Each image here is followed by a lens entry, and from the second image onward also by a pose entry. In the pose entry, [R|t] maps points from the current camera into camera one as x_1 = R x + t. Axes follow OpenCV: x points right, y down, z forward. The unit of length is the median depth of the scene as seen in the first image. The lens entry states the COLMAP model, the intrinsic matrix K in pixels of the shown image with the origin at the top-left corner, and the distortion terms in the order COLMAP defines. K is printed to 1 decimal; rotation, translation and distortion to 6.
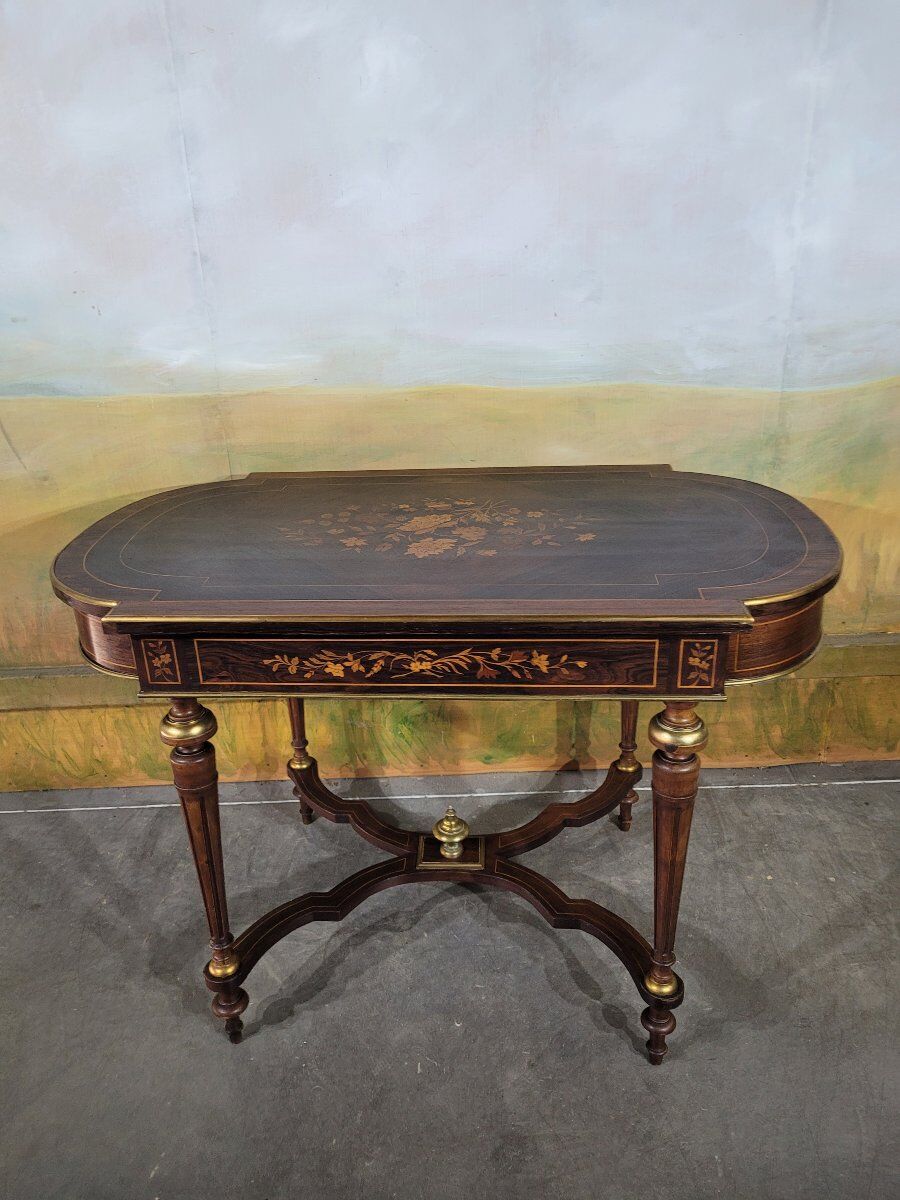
lens RADIAL K [[914.9, 0, 439.6], [0, 914.9, 589.1], [0, 0, 1]] dist [0.036232, -0.028851]
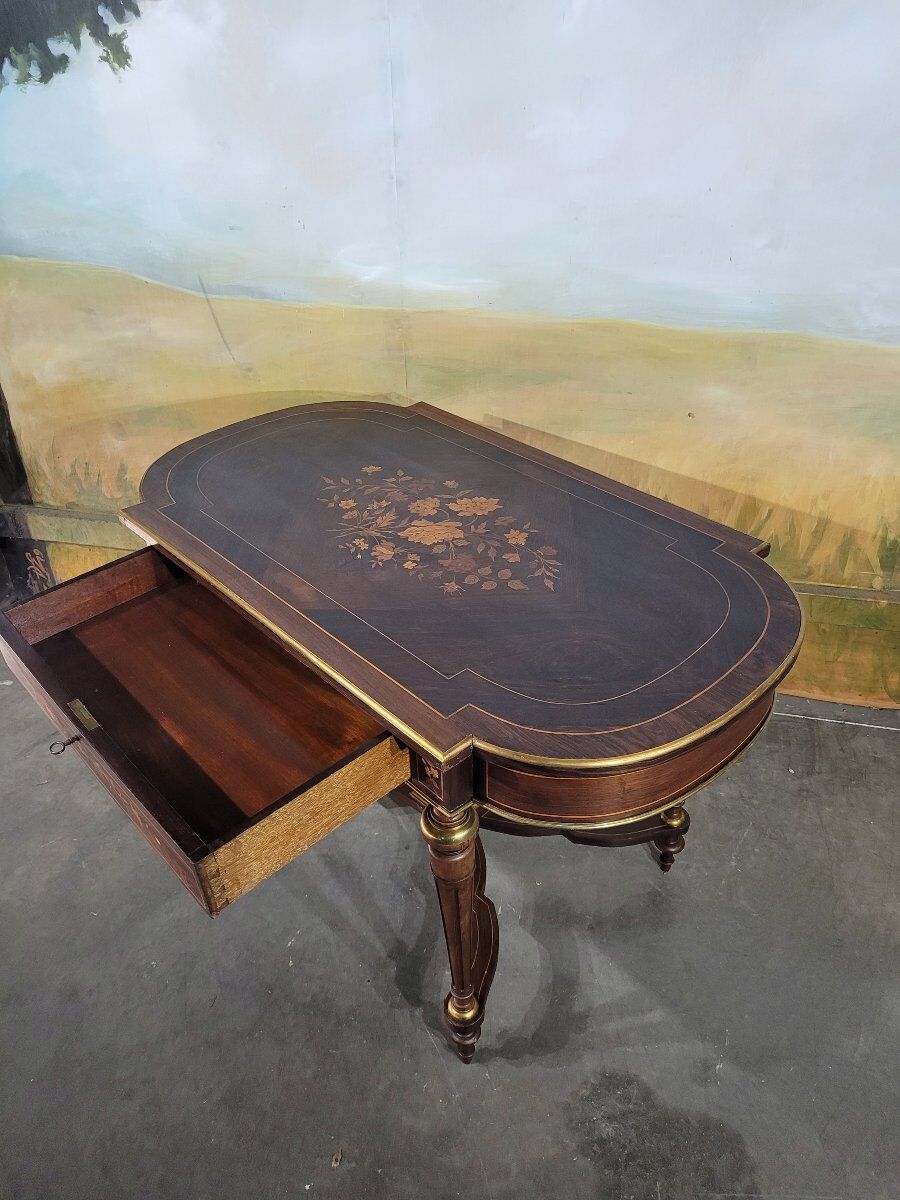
lens RADIAL K [[914.9, 0, 443.3], [0, 914.9, 597.8], [0, 0, 1]] dist [0.036232, -0.028851]
pose [[0.973493, 0.142591, -0.178830, 0.051331], [-0.105338, 0.973533, 0.202826, -0.105554], [0.203018, -0.178612, 0.962747, -0.102523]]
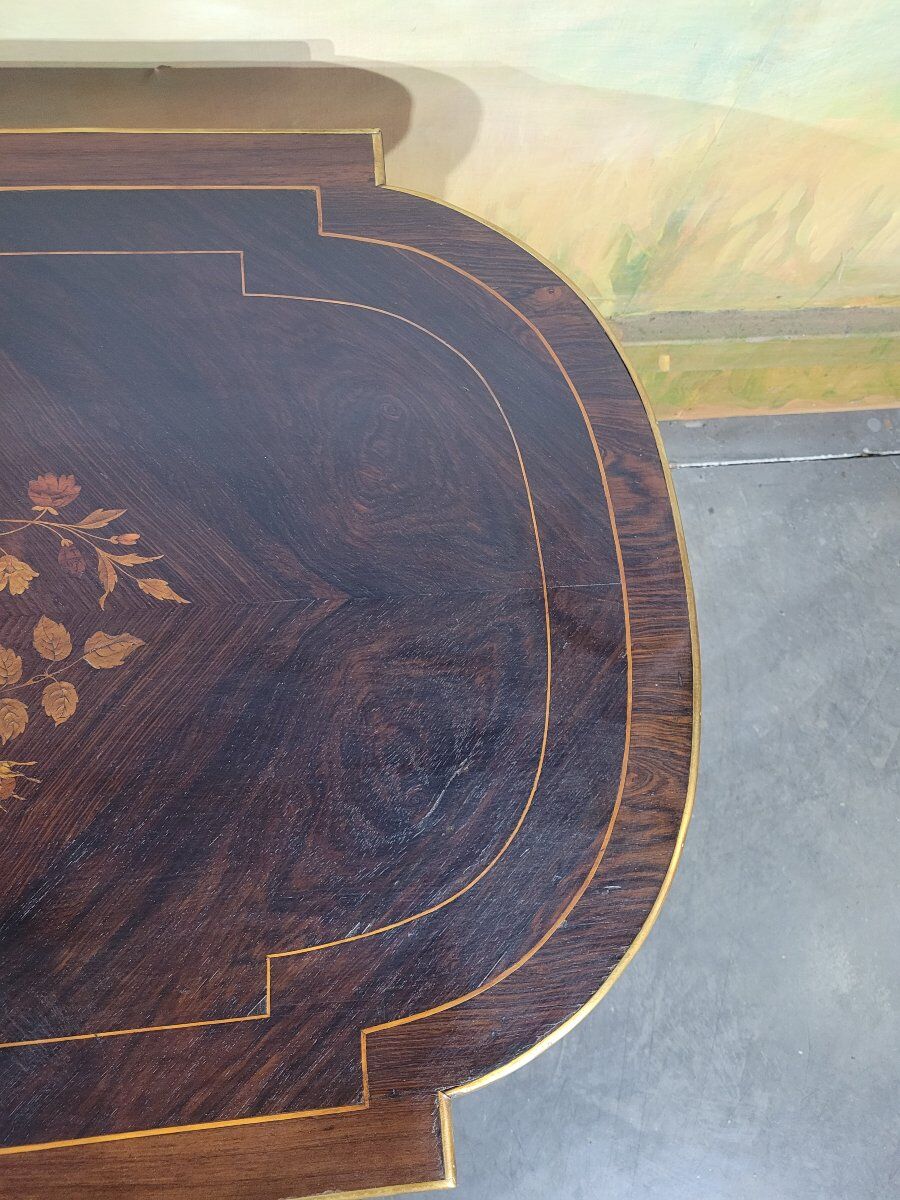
lens RADIAL K [[914.9, 0, 448.1], [0, 914.9, 603.3], [0, 0, 1]] dist [0.036232, -0.028851]
pose [[0.986822, -0.053507, 0.152704, 0.159736], [-0.092686, 0.586639, 0.804527, -0.320579], [-0.132630, -0.808079, 0.573949, 0.613751]]
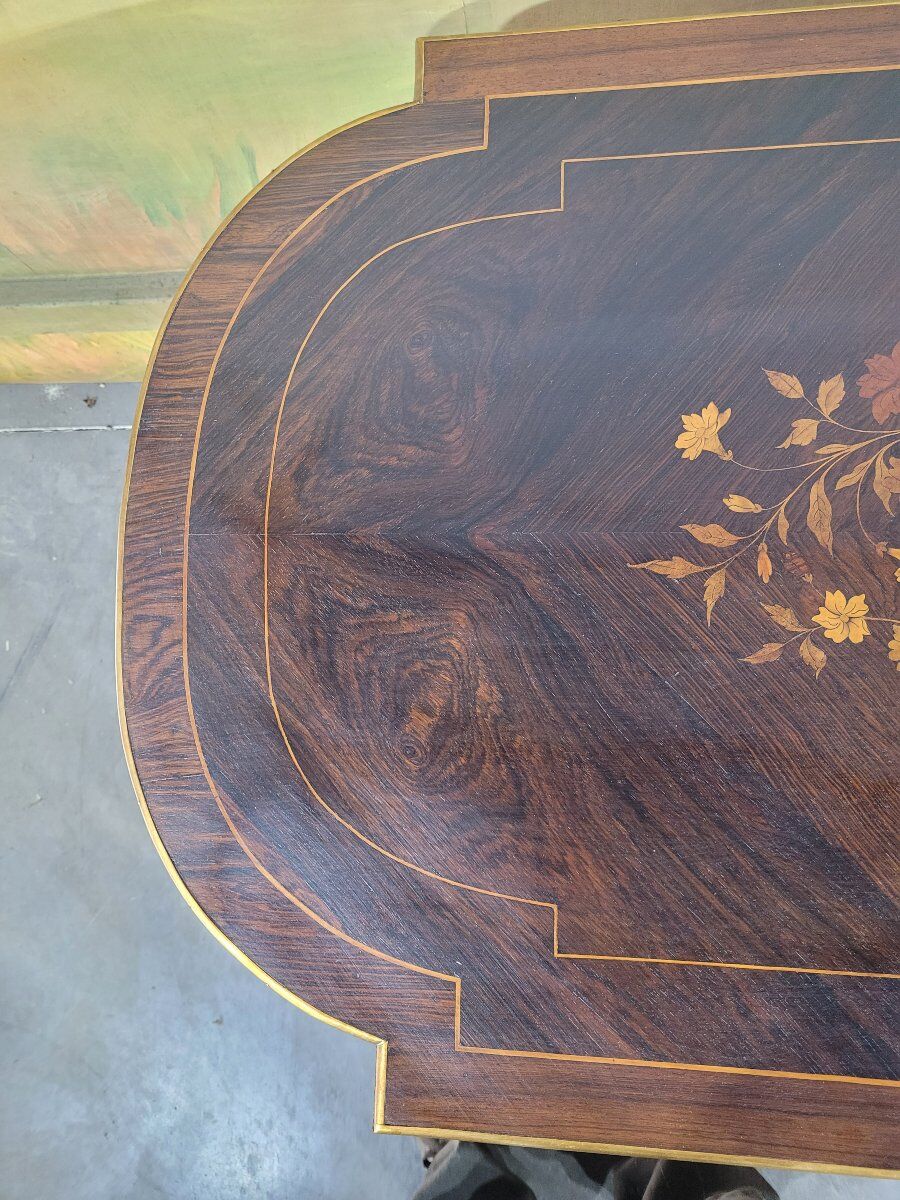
lens RADIAL K [[914.9, 0, 448.4], [0, 914.9, 592.8], [0, 0, 1]] dist [0.036232, -0.028851]
pose [[0.995583, 0.003911, -0.093800, -0.204044], [0.077115, 0.535774, 0.840832, -0.295582], [0.053544, -0.844352, 0.533106, 0.631738]]
